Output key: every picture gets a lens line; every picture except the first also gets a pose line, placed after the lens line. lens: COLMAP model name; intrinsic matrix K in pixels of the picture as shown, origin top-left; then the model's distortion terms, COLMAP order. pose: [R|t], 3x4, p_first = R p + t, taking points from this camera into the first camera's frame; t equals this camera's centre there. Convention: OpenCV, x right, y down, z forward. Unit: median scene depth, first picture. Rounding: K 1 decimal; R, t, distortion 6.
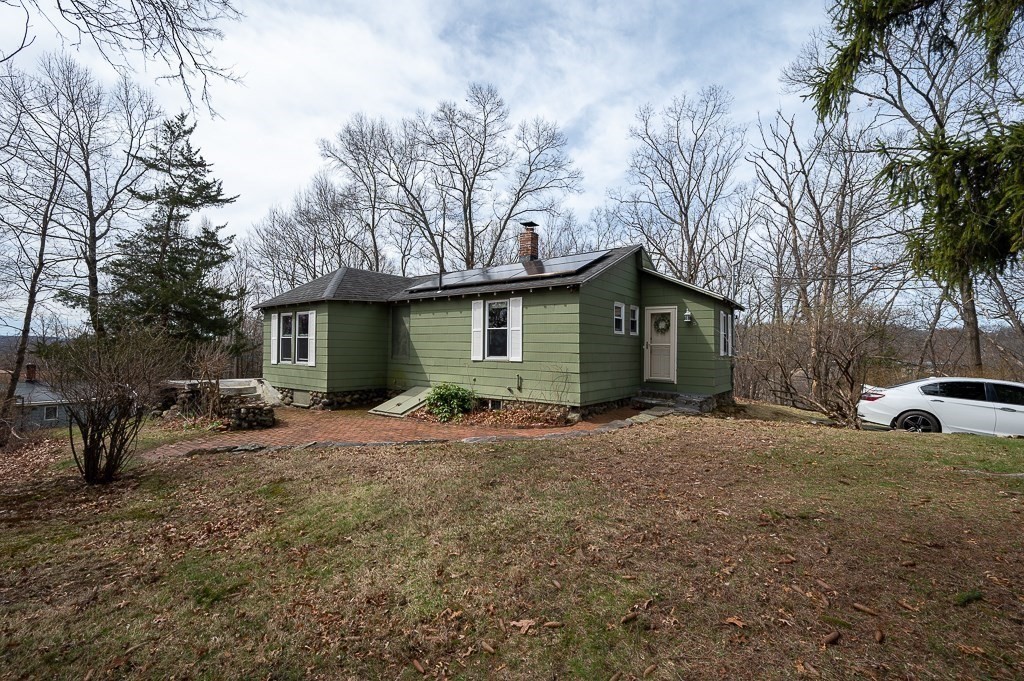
lens RADIAL K [[437.1, 0, 513.5], [0, 437.1, 344.2], [0, 0, 1]] dist [-0.000190, -0.000363]
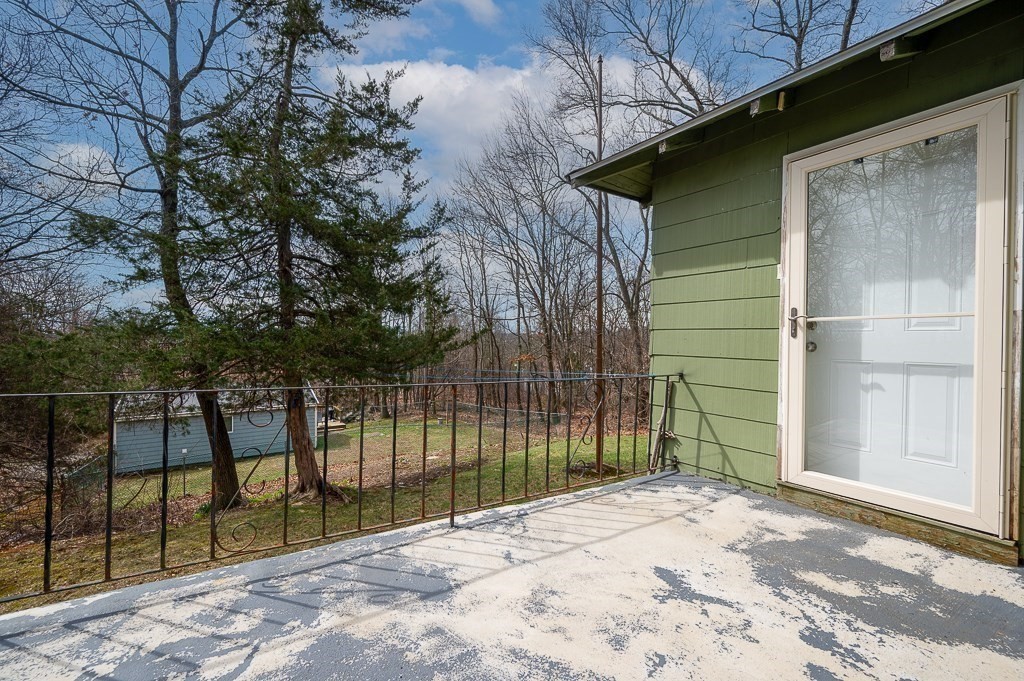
lens RADIAL K [[437.1, 0, 517.7], [0, 437.1, 341.4], [0, 0, 1]] dist [-0.000190, -0.000363]
pose [[0.942959, -0.007228, -0.332830, -0.760851], [0.009096, 0.999950, 0.004057, 0.014303], [0.332784, -0.006853, 0.942978, 1.164091]]
